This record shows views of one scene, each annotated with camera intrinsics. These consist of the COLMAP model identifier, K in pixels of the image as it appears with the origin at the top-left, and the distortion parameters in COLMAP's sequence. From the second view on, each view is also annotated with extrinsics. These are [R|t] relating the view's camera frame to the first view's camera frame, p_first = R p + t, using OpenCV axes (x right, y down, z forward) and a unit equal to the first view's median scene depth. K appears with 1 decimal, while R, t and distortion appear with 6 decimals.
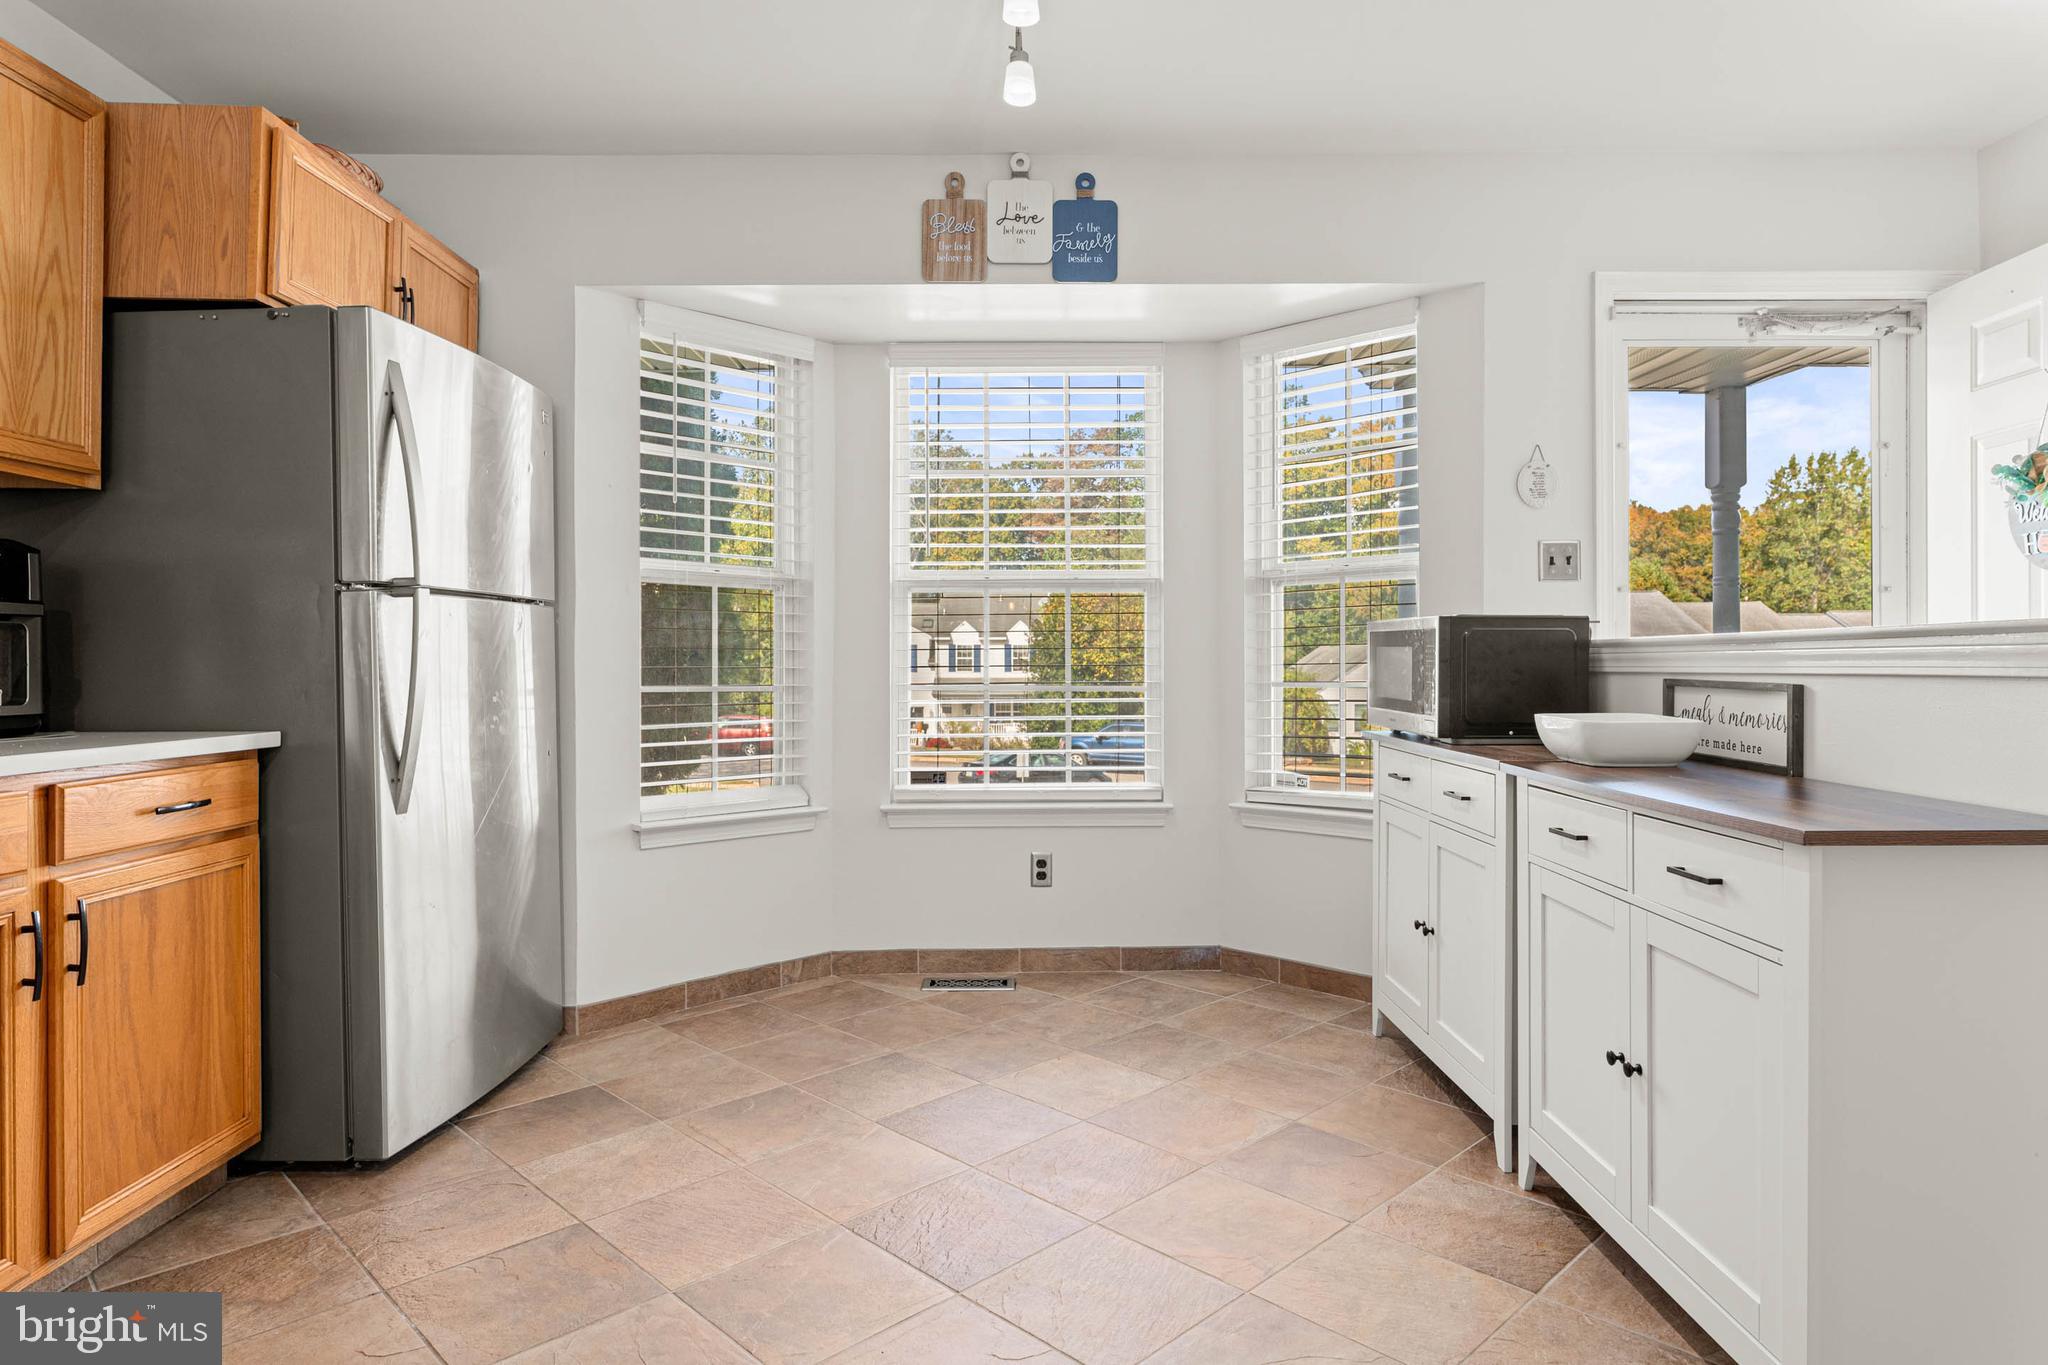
lens RADIAL K [[1188.2, 0, 1034.4], [0, 1188.2, 665.1], [0, 0, 1]] dist [0.003479, -0.001564]
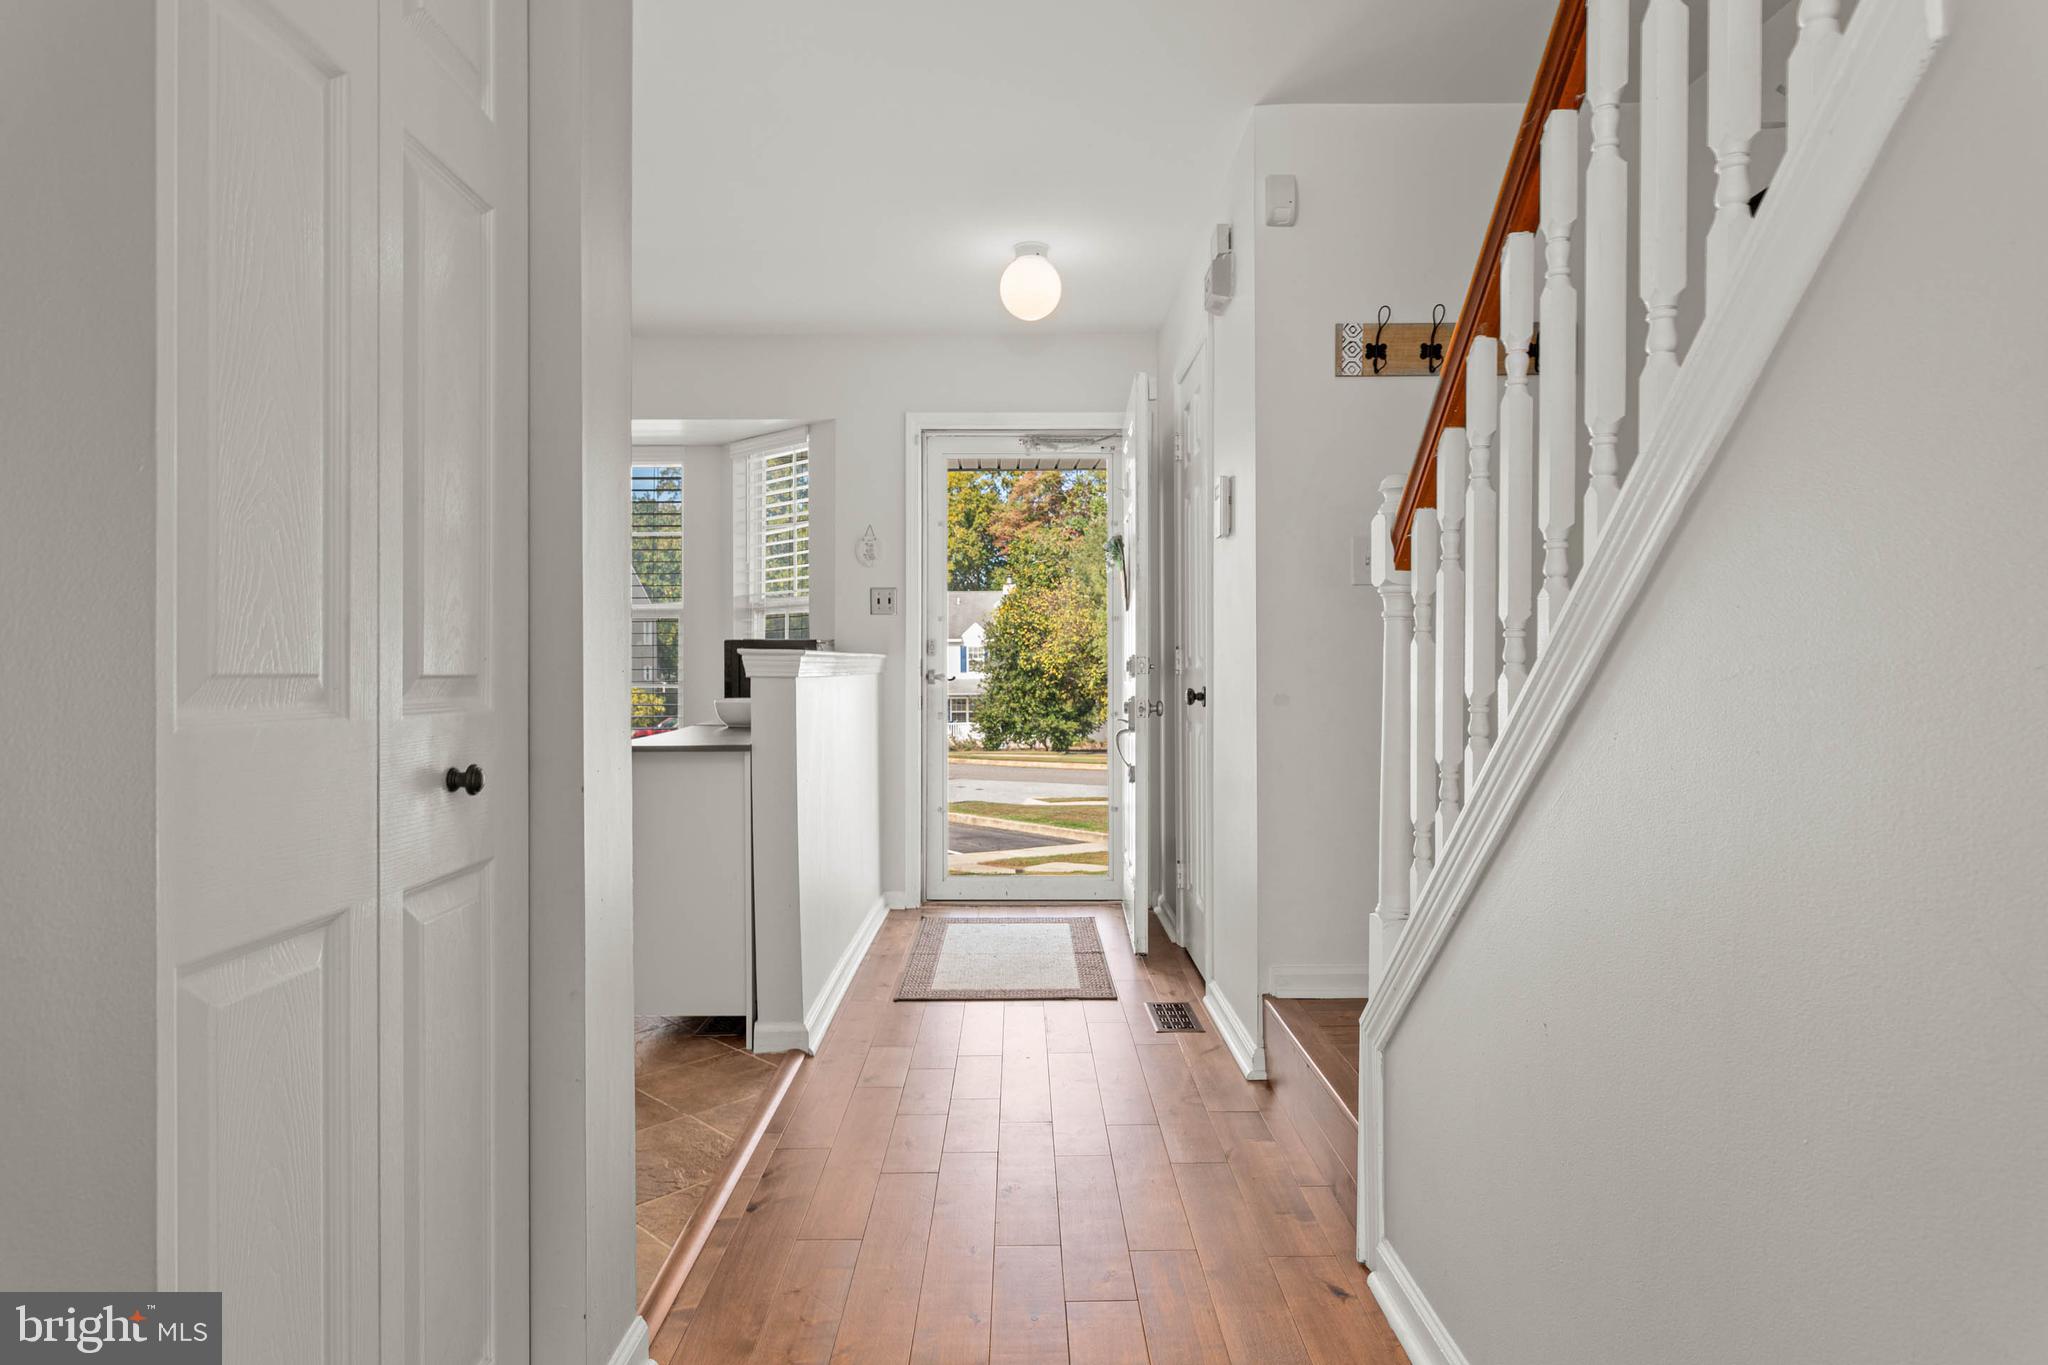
lens RADIAL K [[1188.2, 0, 1023.6], [0, 1188.2, 675.4], [0, 0, 1]] dist [0.003479, -0.001564]
pose [[0.999995, -0.001290, 0.002812, 0.563200], [0.001268, 0.999969, 0.007815, -0.003354], [-0.002822, -0.007811, 0.999966, -0.484947]]
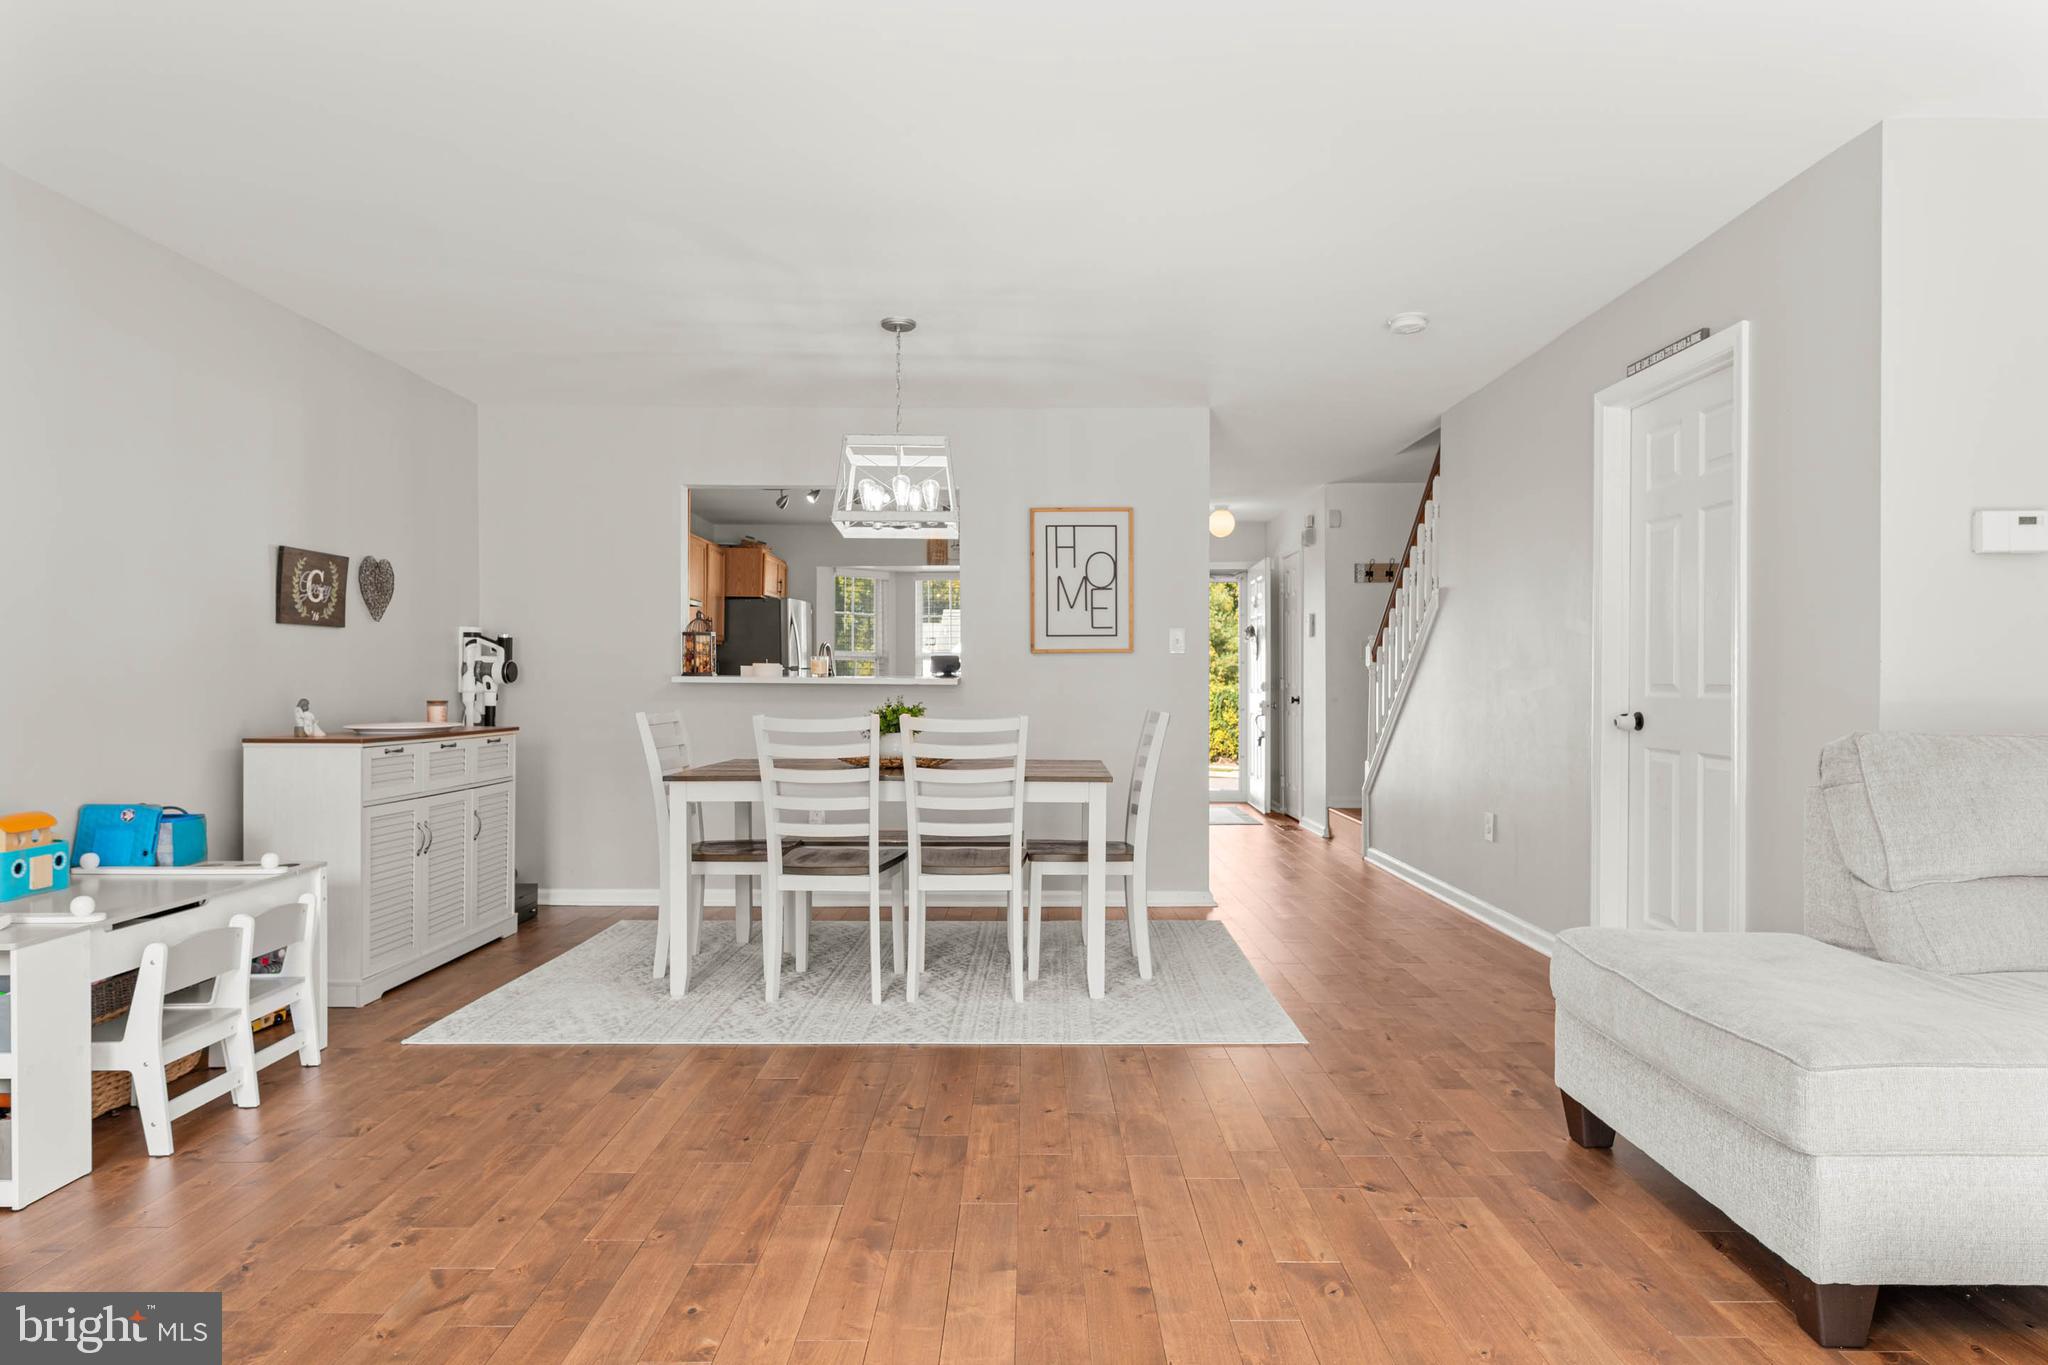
lens RADIAL K [[1188.2, 0, 1021.8], [0, 1188.2, 682.5], [0, 0, 1]] dist [0.003479, -0.001564]
pose [[0.999956, 0.000569, -0.009407, 0.167442], [-0.000519, 0.999986, 0.005296, -0.025943], [0.009410, -0.005290, 0.999942, -1.937345]]
